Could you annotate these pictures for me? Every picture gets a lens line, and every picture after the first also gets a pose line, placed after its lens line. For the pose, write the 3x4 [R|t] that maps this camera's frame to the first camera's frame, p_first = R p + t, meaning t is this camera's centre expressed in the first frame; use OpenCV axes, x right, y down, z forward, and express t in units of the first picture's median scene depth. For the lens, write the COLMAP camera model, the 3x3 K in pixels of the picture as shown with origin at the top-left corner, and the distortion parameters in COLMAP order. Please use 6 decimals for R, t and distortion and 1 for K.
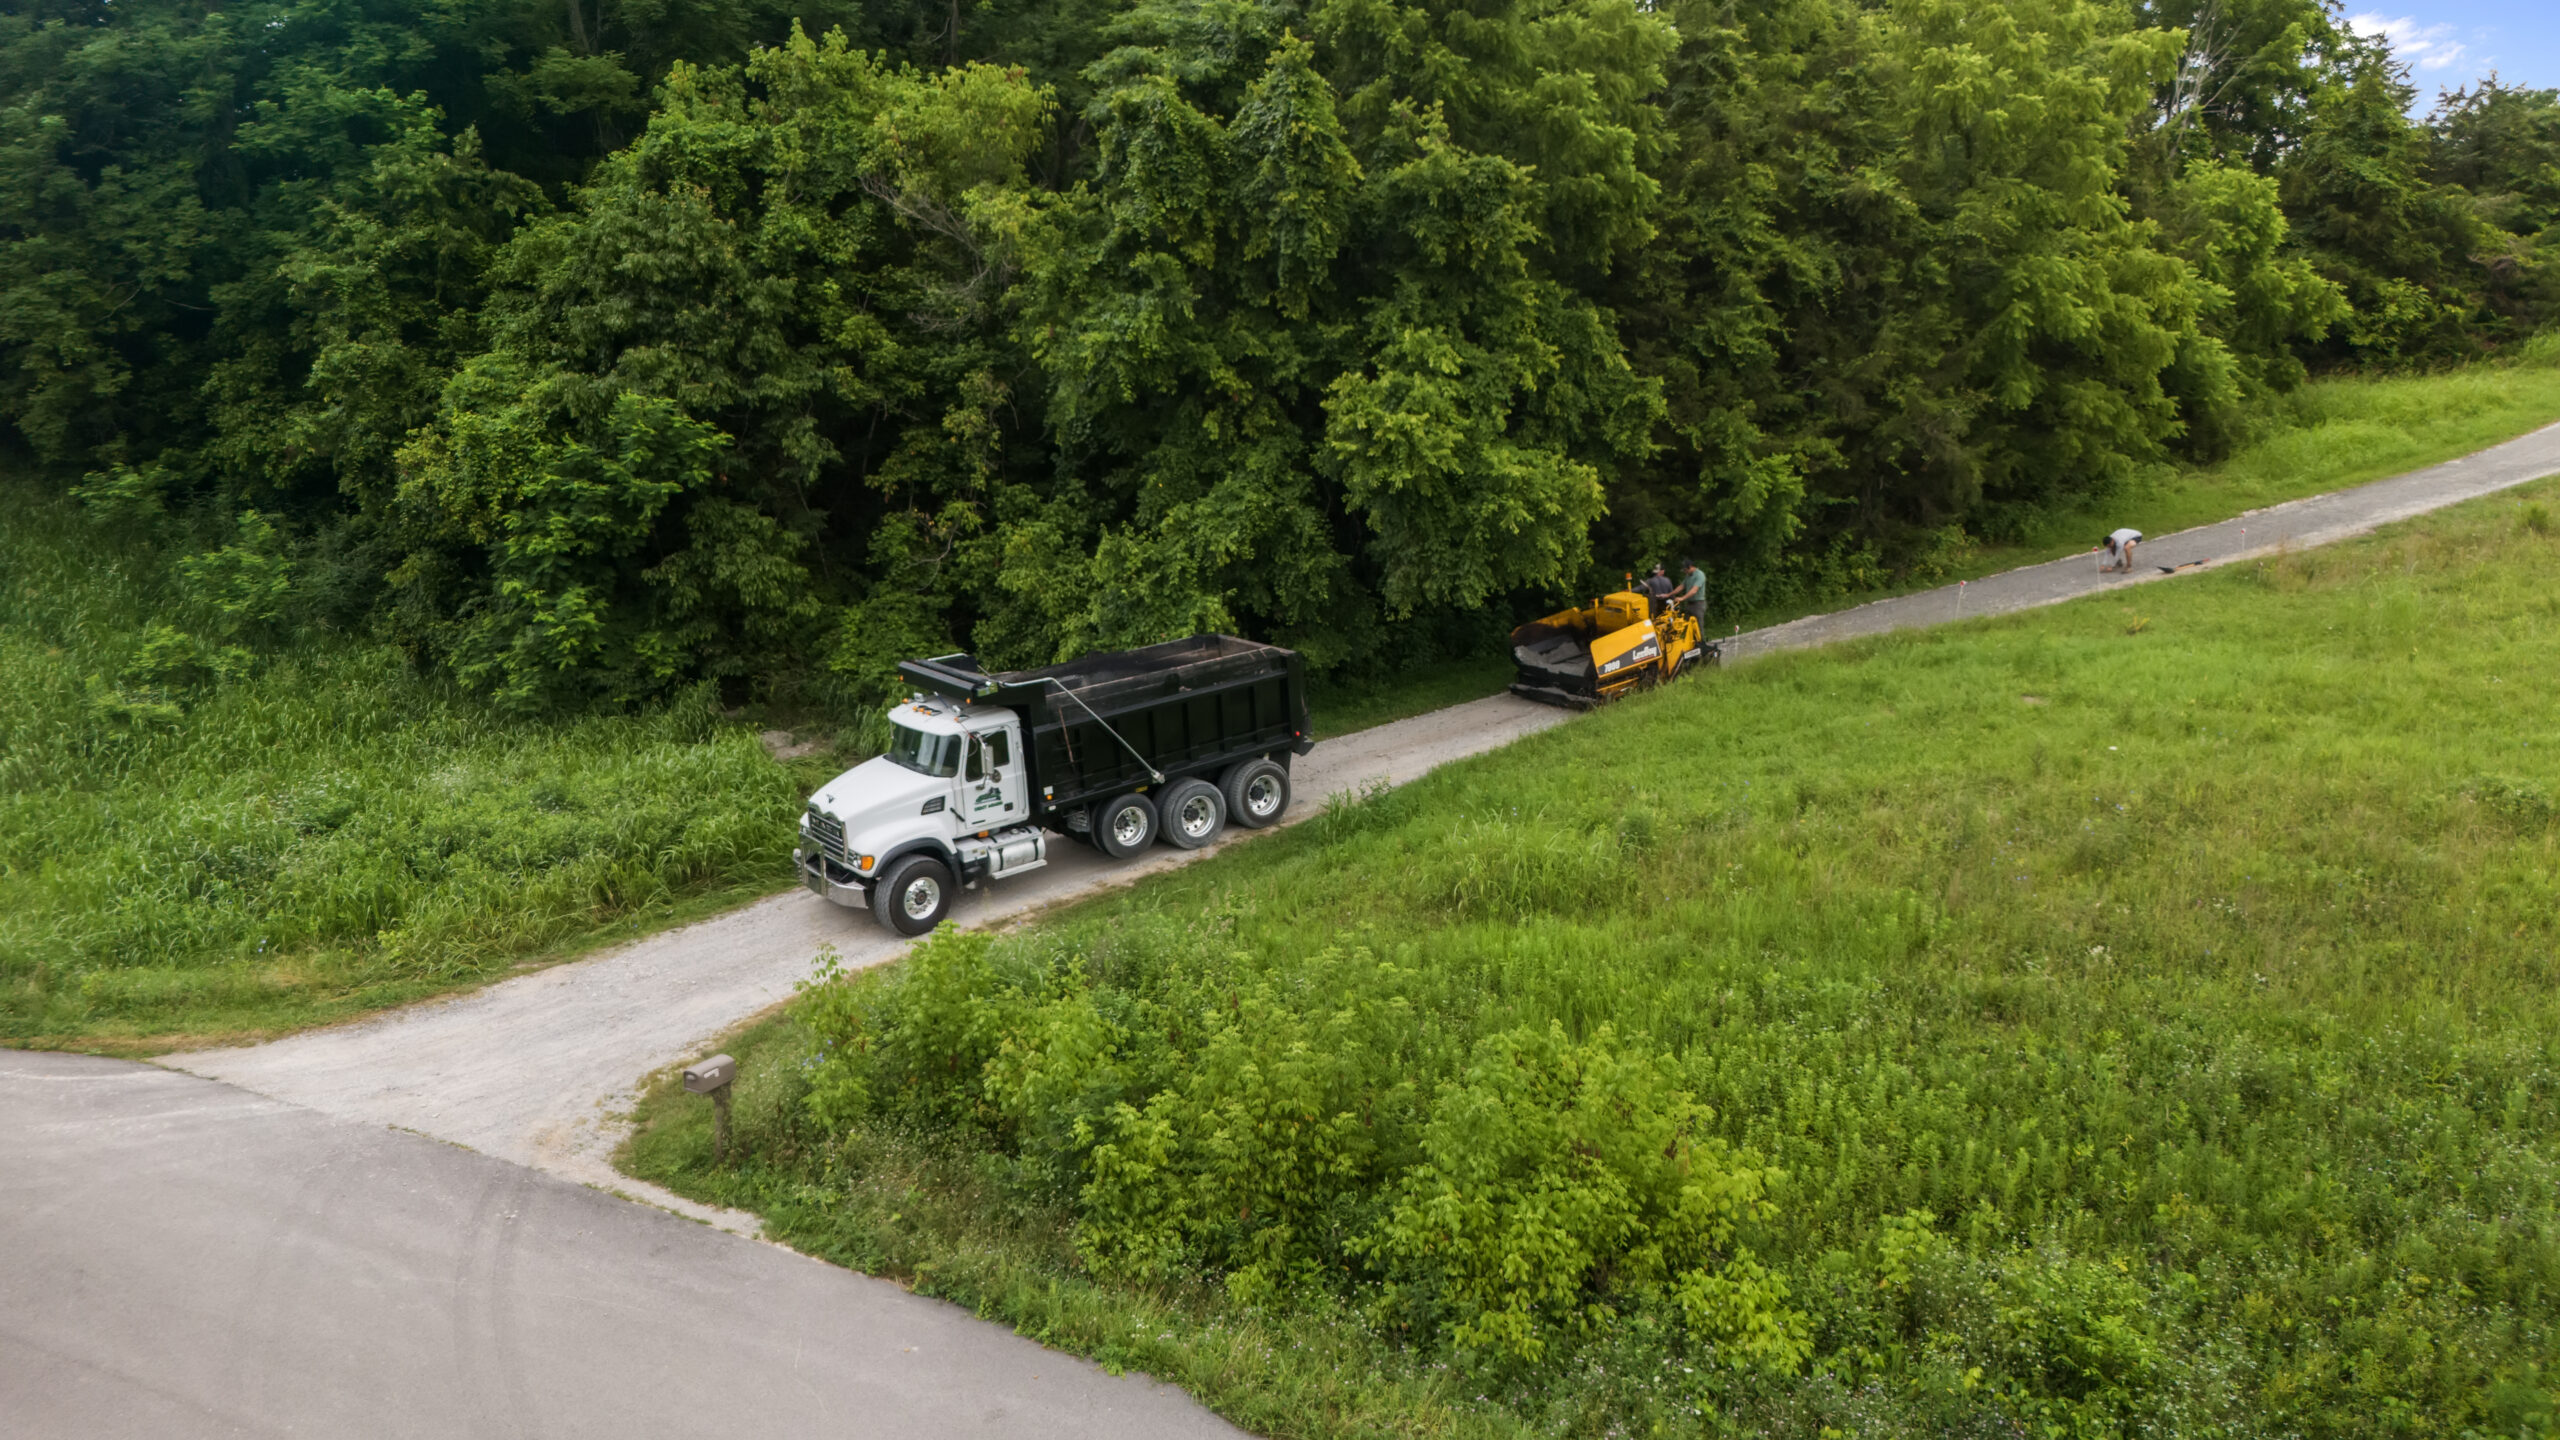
lens RADIAL K [[1839.3, 0, 1320.3], [0, 1839.3, 706.0], [0, 0, 1]] dist [0.032262, -0.024823]
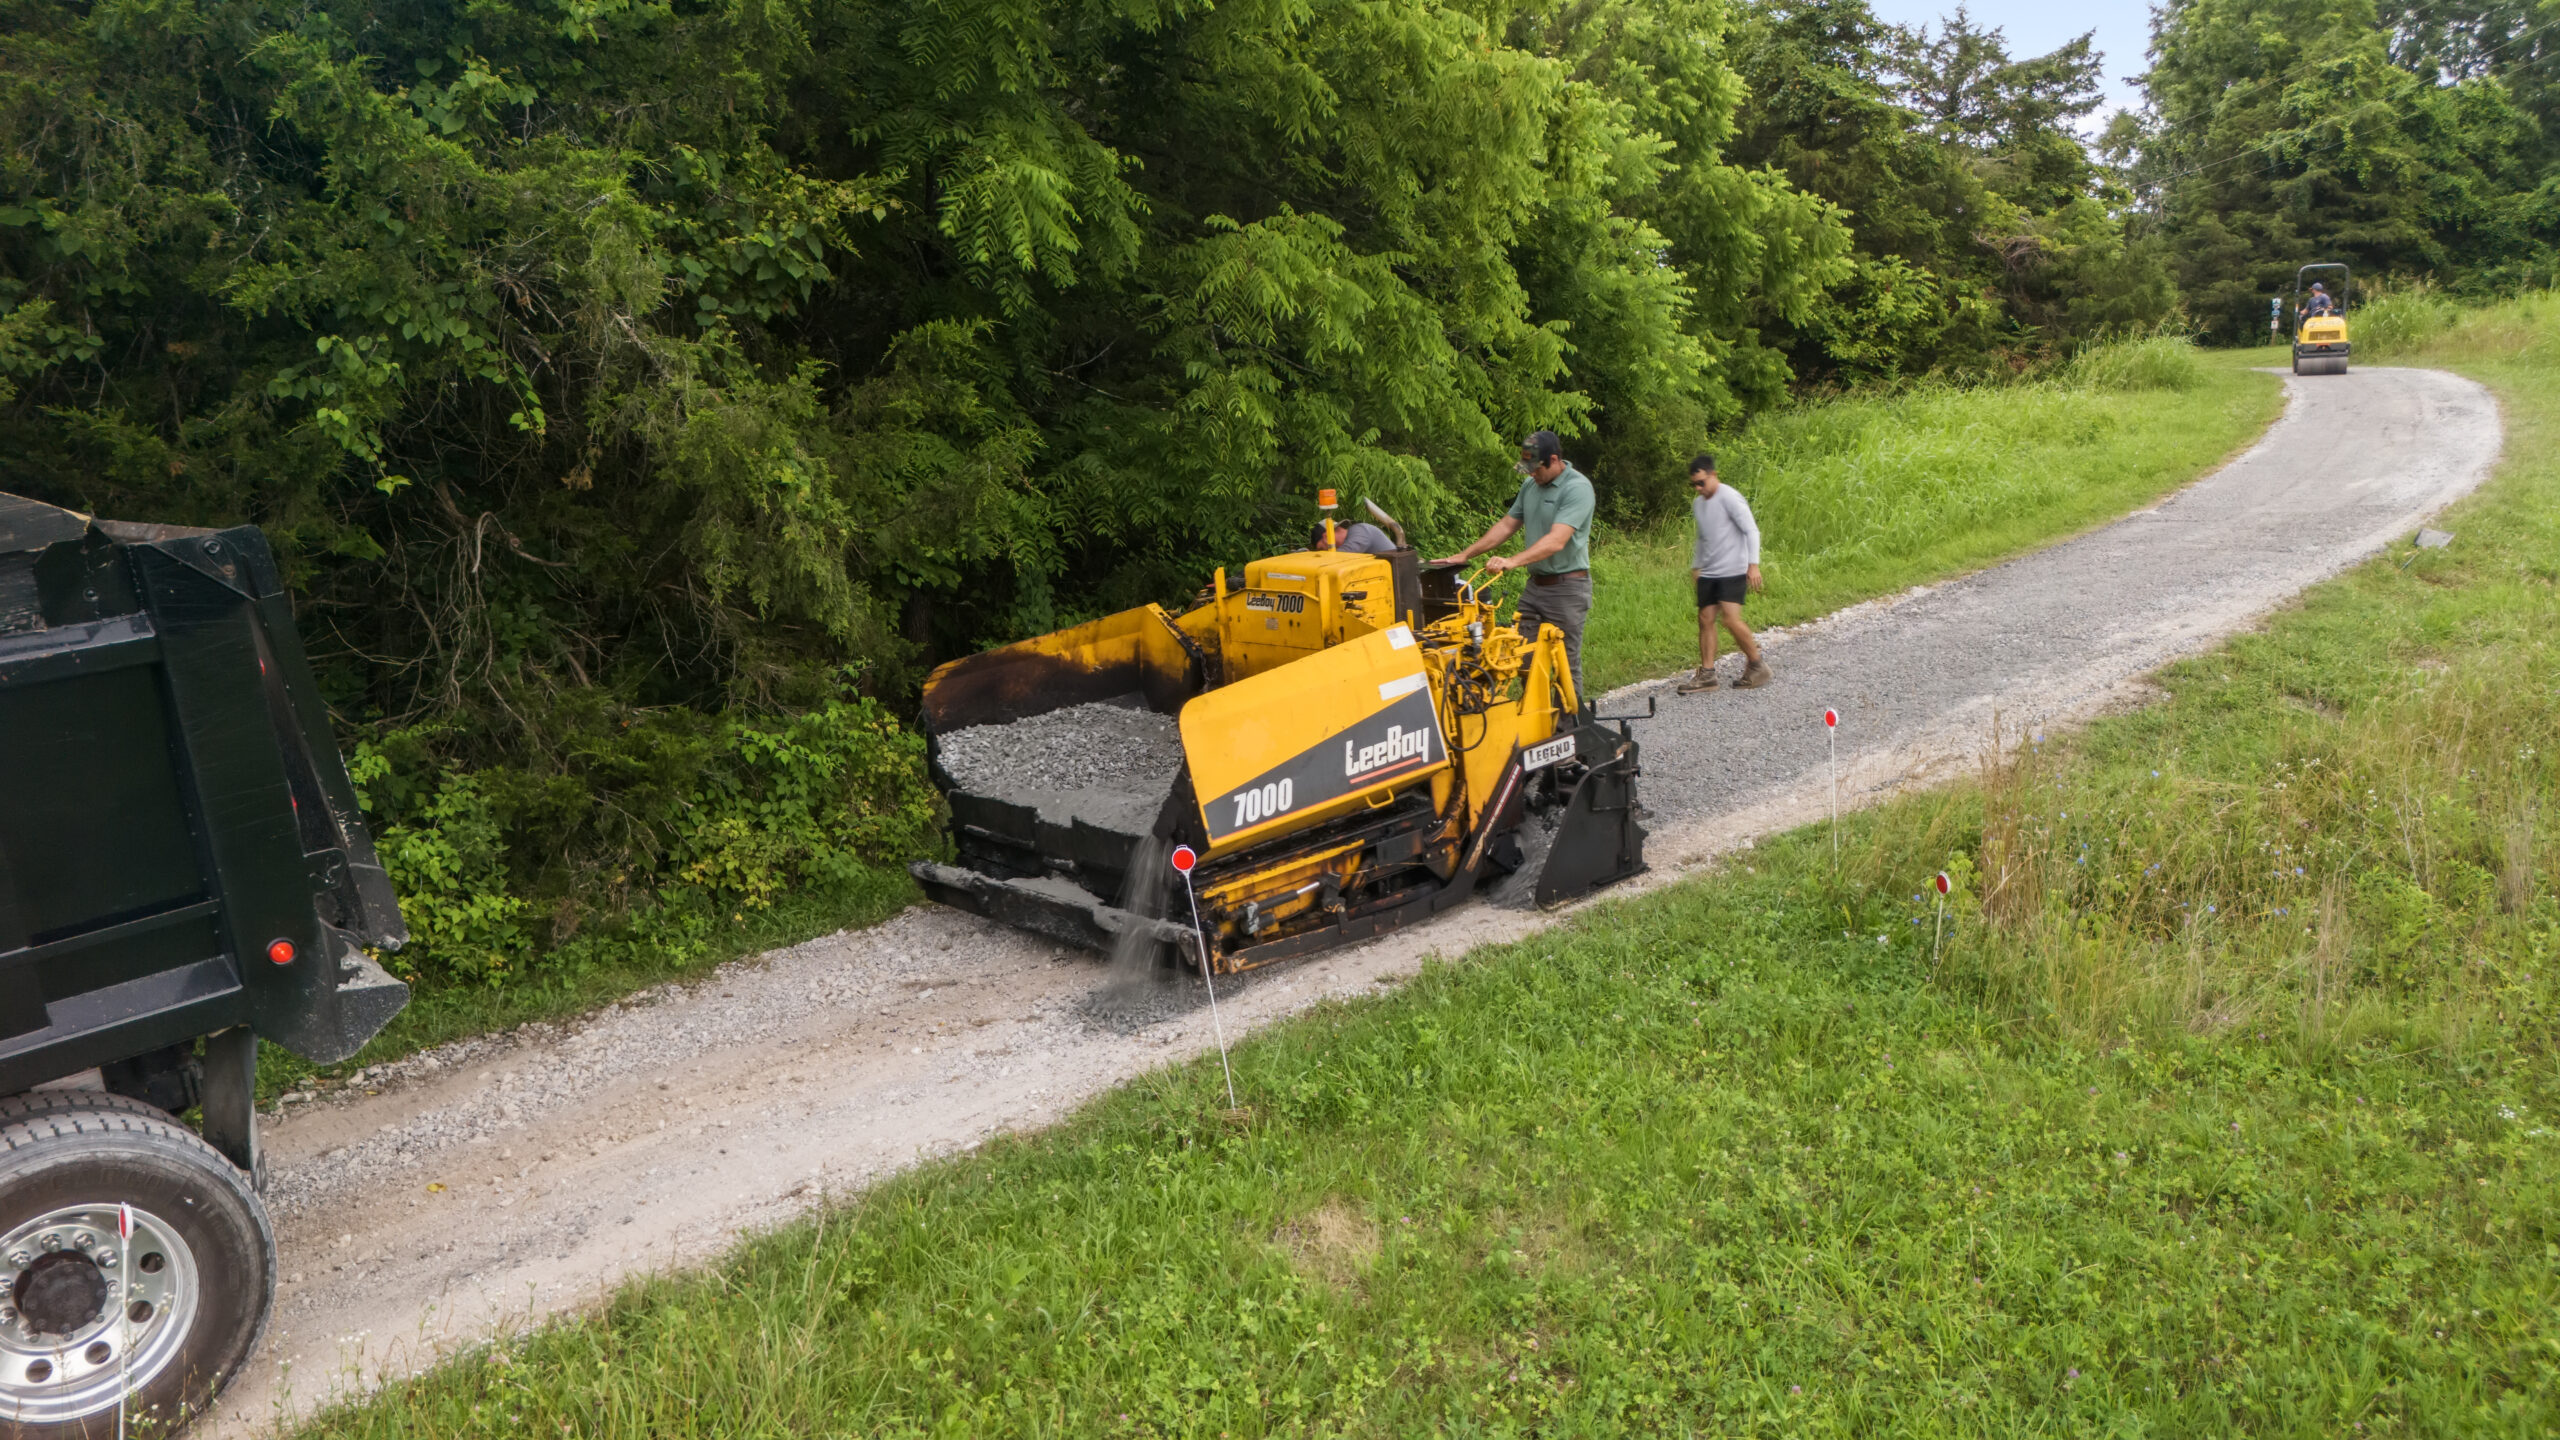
lens RADIAL K [[1839.3, 0, 1275.6], [0, 1839.3, 725.1], [0, 0, 1]] dist [0.032262, -0.024823]
pose [[0.965814, -0.031602, 0.257301, 0.407622], [0.046517, 0.997559, -0.052087, -0.093621], [-0.255027, 0.062275, 0.964926, 0.873948]]
